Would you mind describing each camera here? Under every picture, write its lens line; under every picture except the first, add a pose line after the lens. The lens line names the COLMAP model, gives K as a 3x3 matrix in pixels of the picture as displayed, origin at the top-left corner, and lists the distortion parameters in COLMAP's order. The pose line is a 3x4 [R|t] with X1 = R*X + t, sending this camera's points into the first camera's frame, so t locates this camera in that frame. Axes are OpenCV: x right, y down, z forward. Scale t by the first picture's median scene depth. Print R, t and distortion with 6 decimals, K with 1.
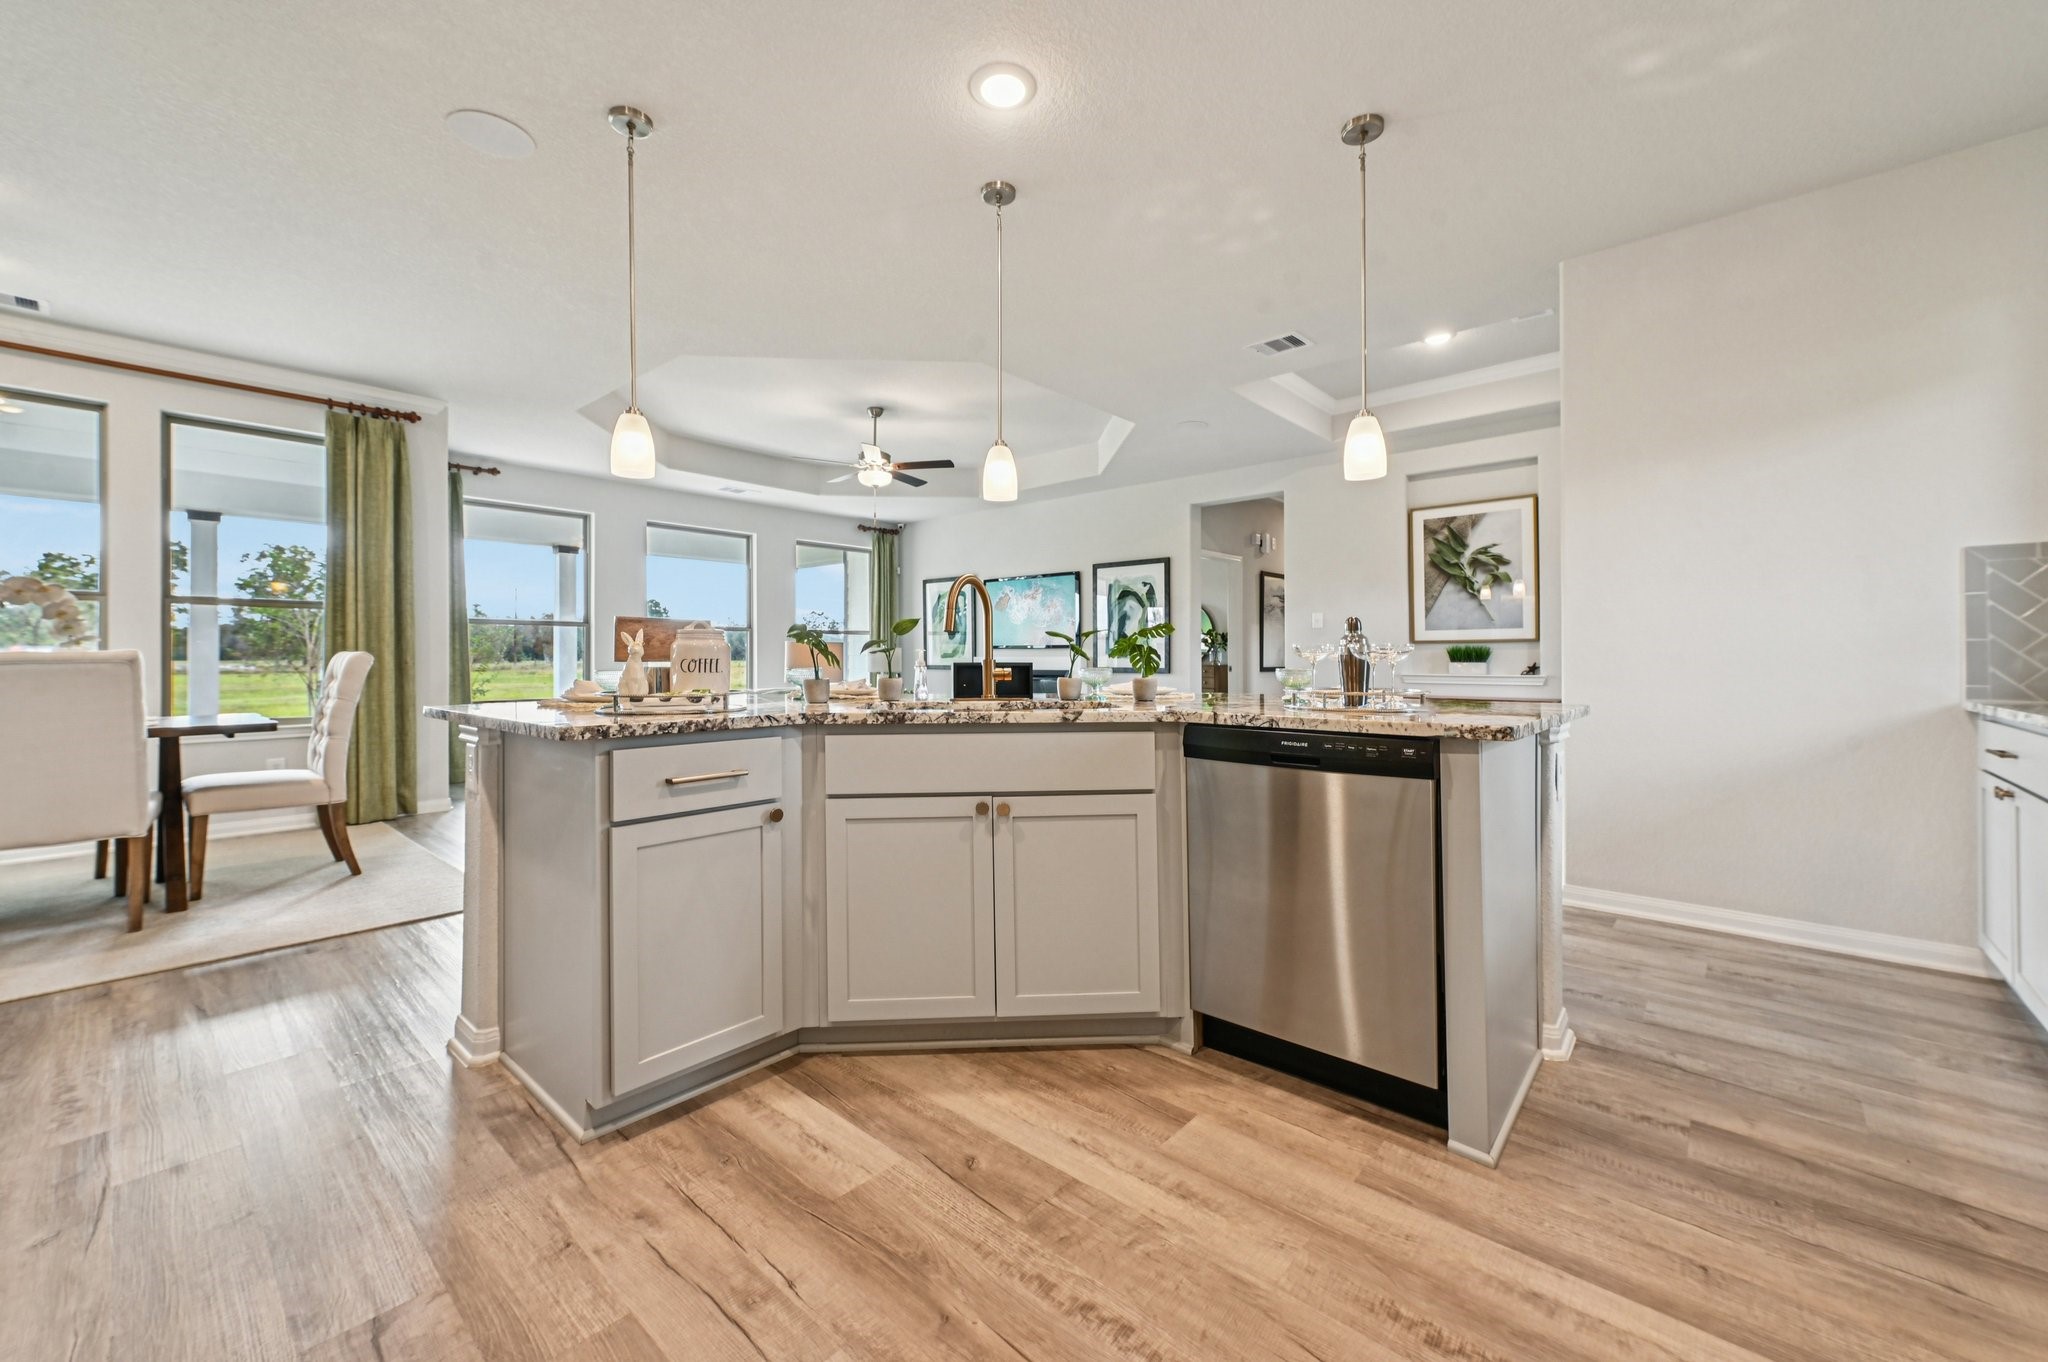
lens RADIAL K [[822.3, 0, 1025.4], [0, 822.3, 653.1], [0, 0, 1]] dist [-0.001562, -0.000142]
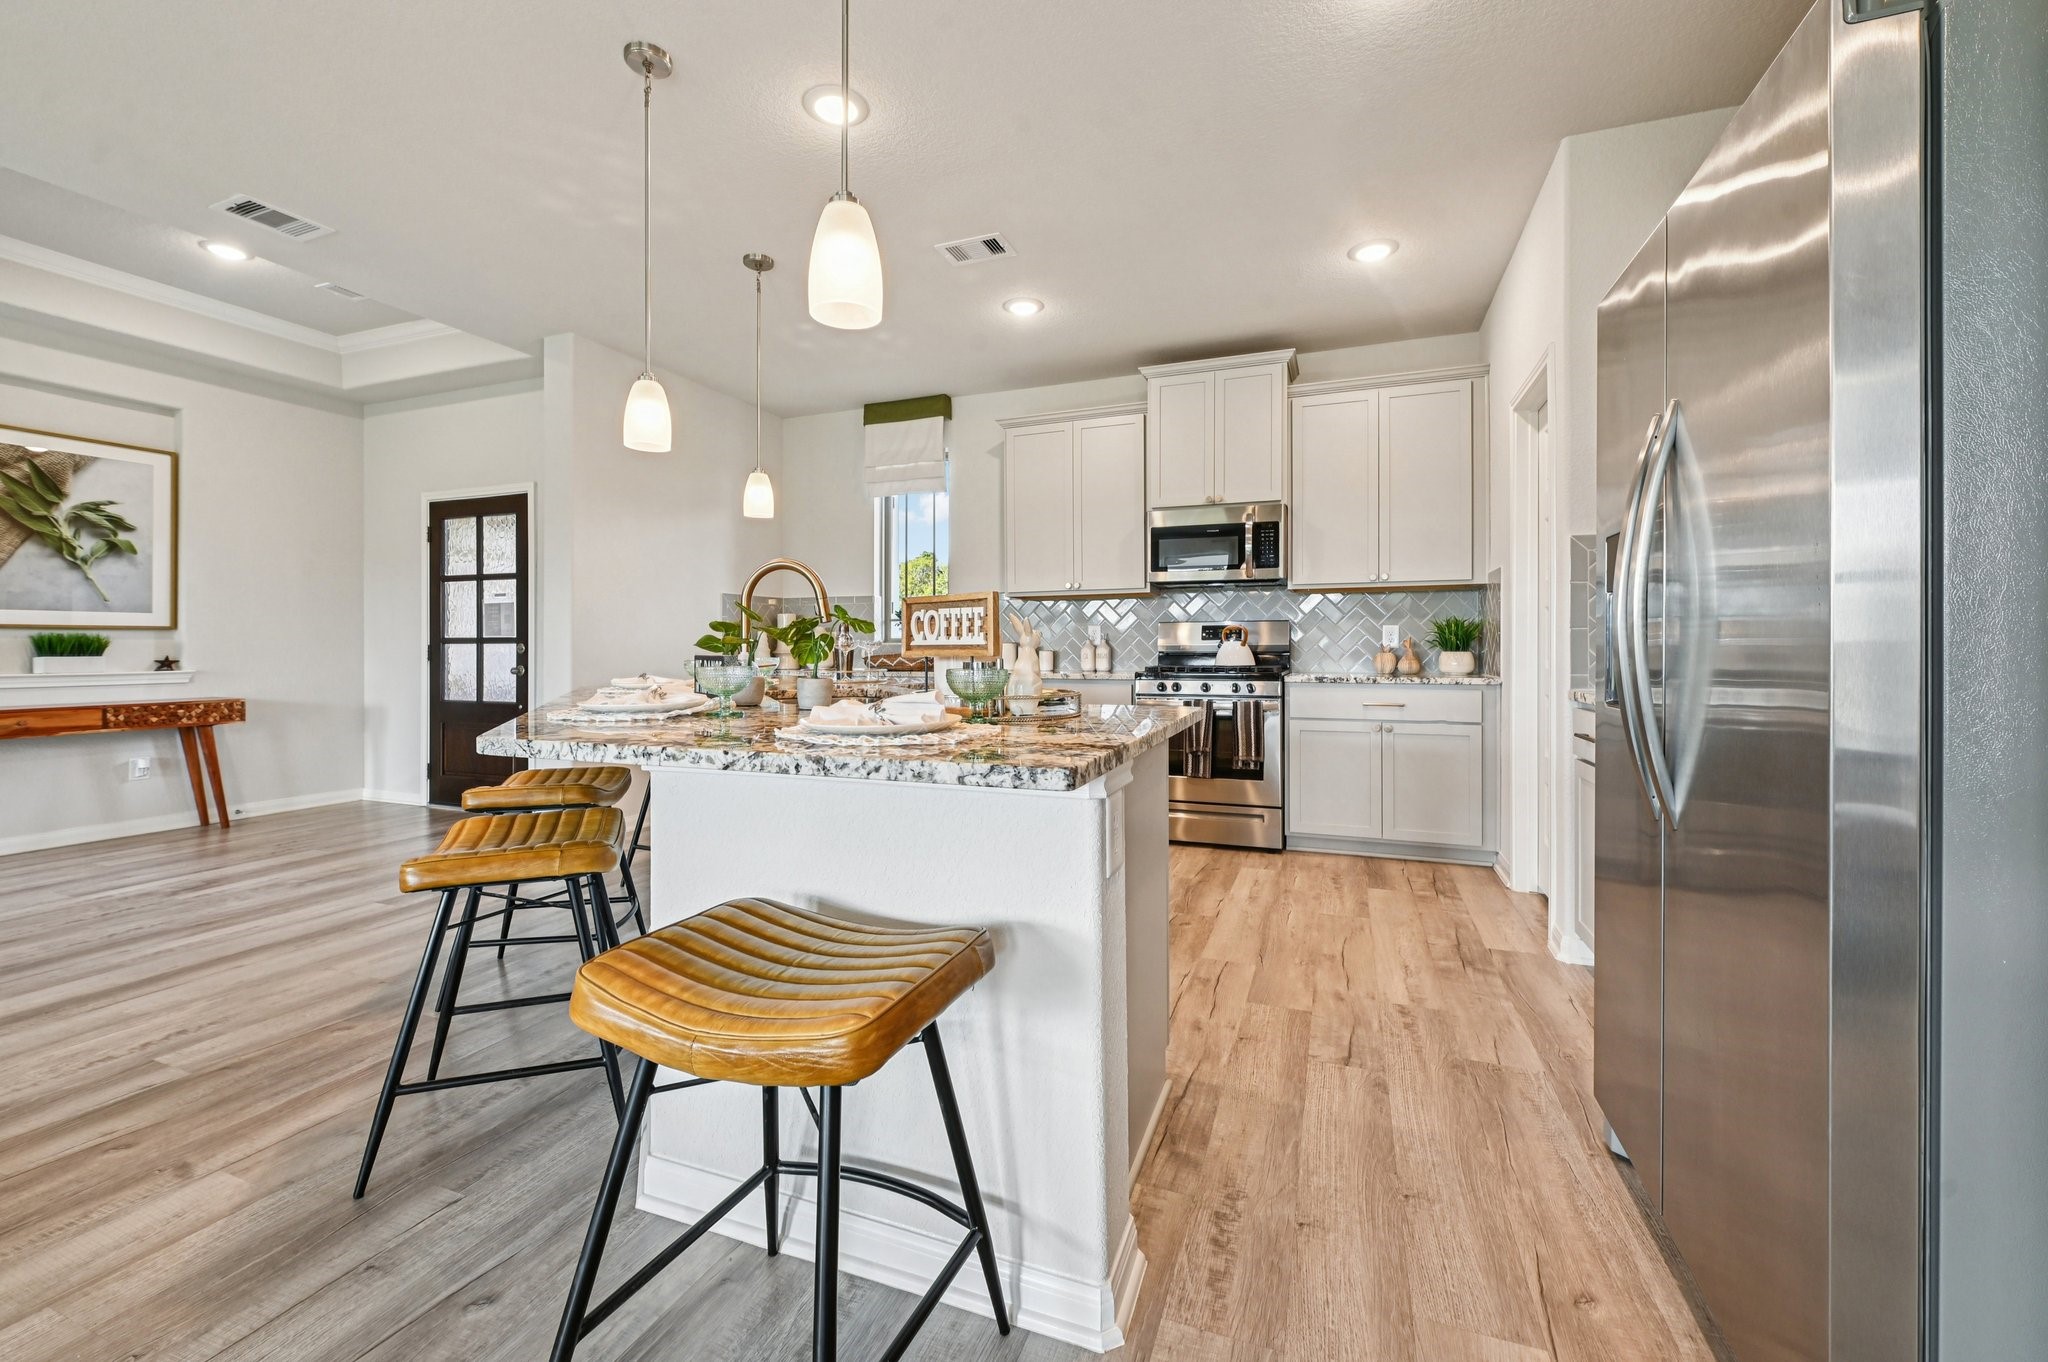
lens RADIAL K [[840.9, 0, 1018.8], [0, 840.9, 657.4], [0, 0, 1]] dist [-0.000562, -0.000279]
pose [[-0.363846, -0.010055, 0.931405, -0.473362], [-0.007634, 0.999940, 0.007813, 0.000318], [-0.931428, -0.004268, -0.363901, 0.499442]]
